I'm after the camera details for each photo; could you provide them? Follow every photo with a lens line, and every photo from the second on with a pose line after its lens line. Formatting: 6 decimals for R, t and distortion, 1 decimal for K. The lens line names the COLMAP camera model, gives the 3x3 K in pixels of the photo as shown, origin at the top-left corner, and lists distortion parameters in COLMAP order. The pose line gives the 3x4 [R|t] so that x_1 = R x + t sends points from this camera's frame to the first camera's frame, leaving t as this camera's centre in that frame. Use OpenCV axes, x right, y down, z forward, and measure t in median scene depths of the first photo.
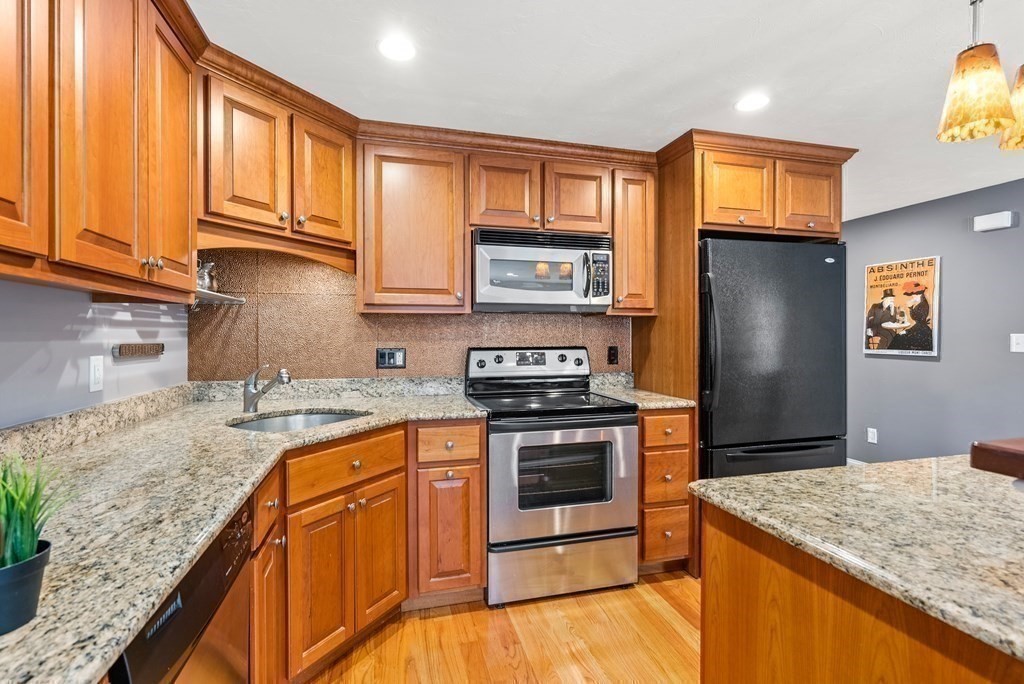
lens RADIAL K [[478.5, 0, 508.8], [0, 478.5, 338.5], [0, 0, 1]] dist [-0.004556, 0.001079]
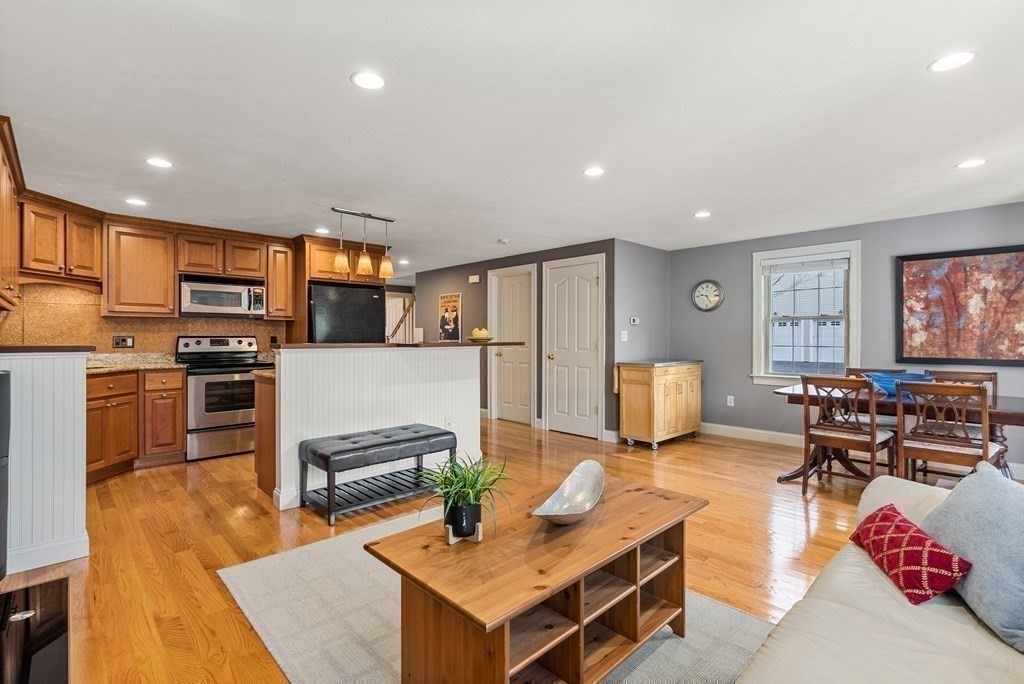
lens RADIAL K [[478.5, 0, 515.9], [0, 478.5, 336.9], [0, 0, 1]] dist [-0.004556, 0.001079]
pose [[0.878129, 0.001251, 0.478422, 0.188140], [0.002795, 0.999966, -0.007746, 0.043334], [-0.478415, 0.008140, 0.878096, -1.289317]]
